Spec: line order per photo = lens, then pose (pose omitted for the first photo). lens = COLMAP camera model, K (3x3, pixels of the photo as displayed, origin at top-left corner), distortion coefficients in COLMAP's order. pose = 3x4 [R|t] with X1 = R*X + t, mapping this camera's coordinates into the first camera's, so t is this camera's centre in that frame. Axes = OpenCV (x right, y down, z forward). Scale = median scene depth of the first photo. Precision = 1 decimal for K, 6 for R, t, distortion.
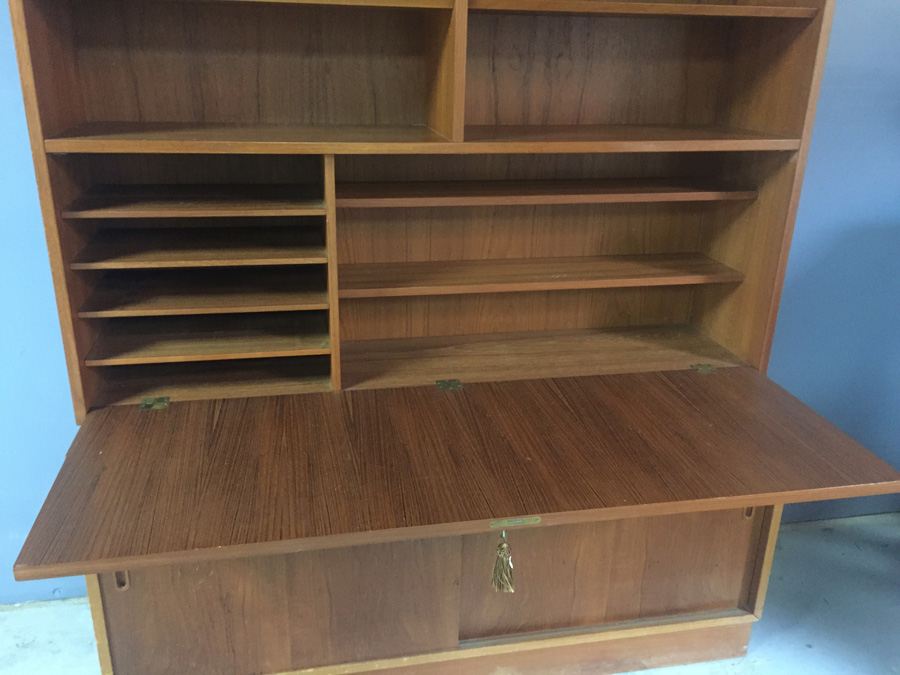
lens RADIAL K [[773.9, 0, 450.0], [0, 773.9, 337.5], [0, 0, 1]] dist [0.091580, -0.128516]
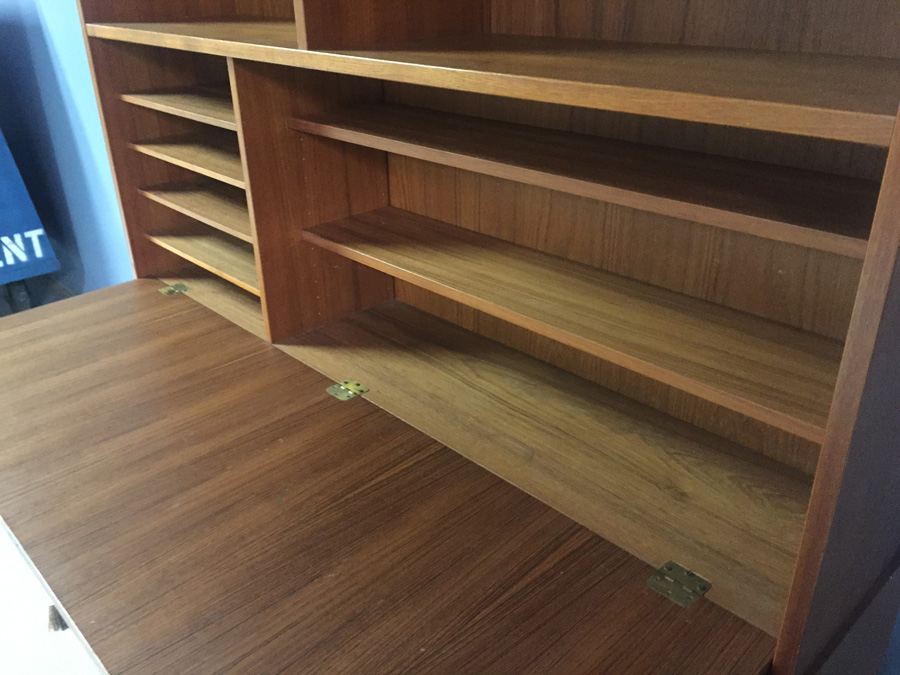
lens RADIAL K [[773.9, 0, 450.0], [0, 773.9, 337.5], [0, 0, 1]] dist [0.091580, -0.128516]
pose [[0.530363, 0.340268, -0.776487, 0.578318], [-0.275204, 0.935417, 0.221941, -0.168583], [0.801859, 0.095983, 0.589754, 0.599781]]
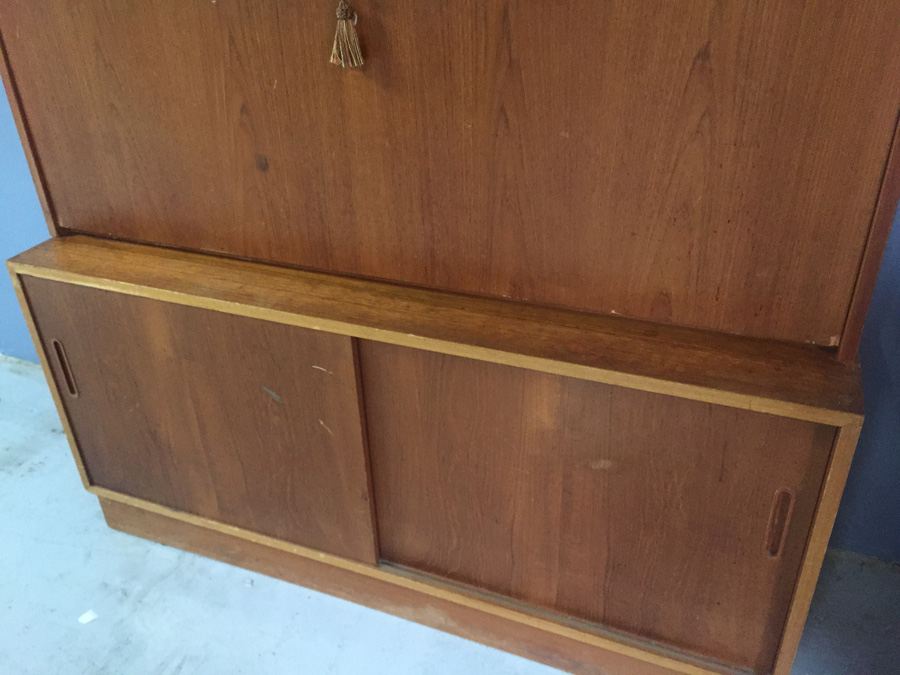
lens RADIAL K [[773.9, 0, 450.0], [0, 773.9, 337.5], [0, 0, 1]] dist [0.091580, -0.128516]
pose [[0.834552, 0.235649, -0.497988, 0.448167], [-0.146344, 0.966254, 0.211983, -0.049054], [0.531136, -0.104034, 0.840875, 0.329659]]
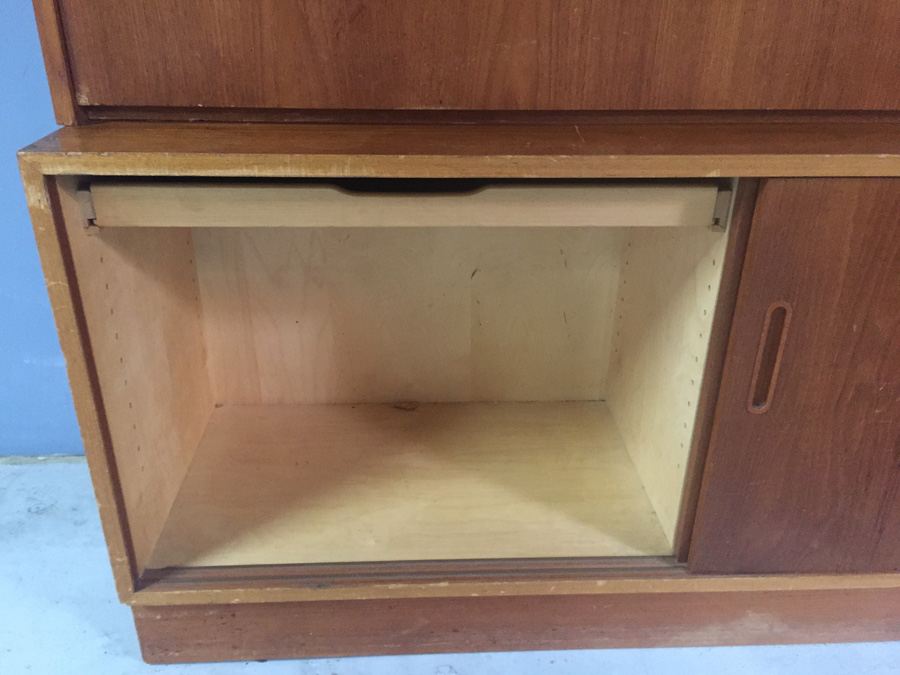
lens RADIAL K [[773.9, 0, 450.0], [0, 773.9, 337.5], [0, 0, 1]] dist [0.091580, -0.128516]
pose [[0.989090, 0.054778, -0.136746, -0.096167], [-0.042067, 0.994667, 0.094175, 0.169211], [0.141175, -0.087395, 0.986120, 0.402941]]
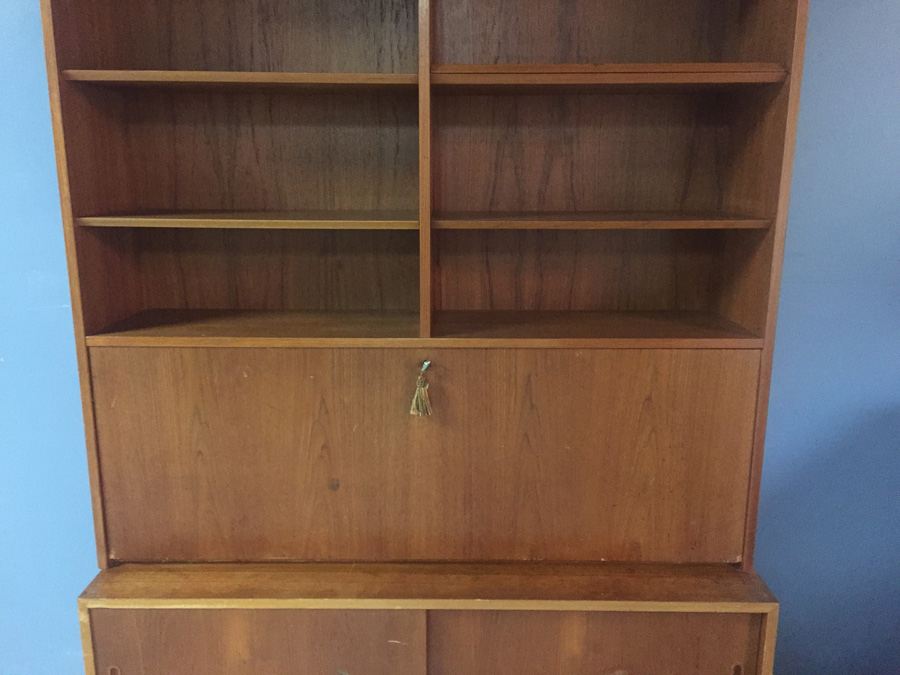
lens RADIAL K [[773.9, 0, 450.0], [0, 773.9, 337.5], [0, 0, 1]] dist [0.091580, -0.128516]
pose [[0.979500, 0.024810, -0.199912, 0.225116], [-0.052678, 0.989401, -0.135315, -0.083823], [0.194436, 0.143072, 0.970425, -0.072130]]
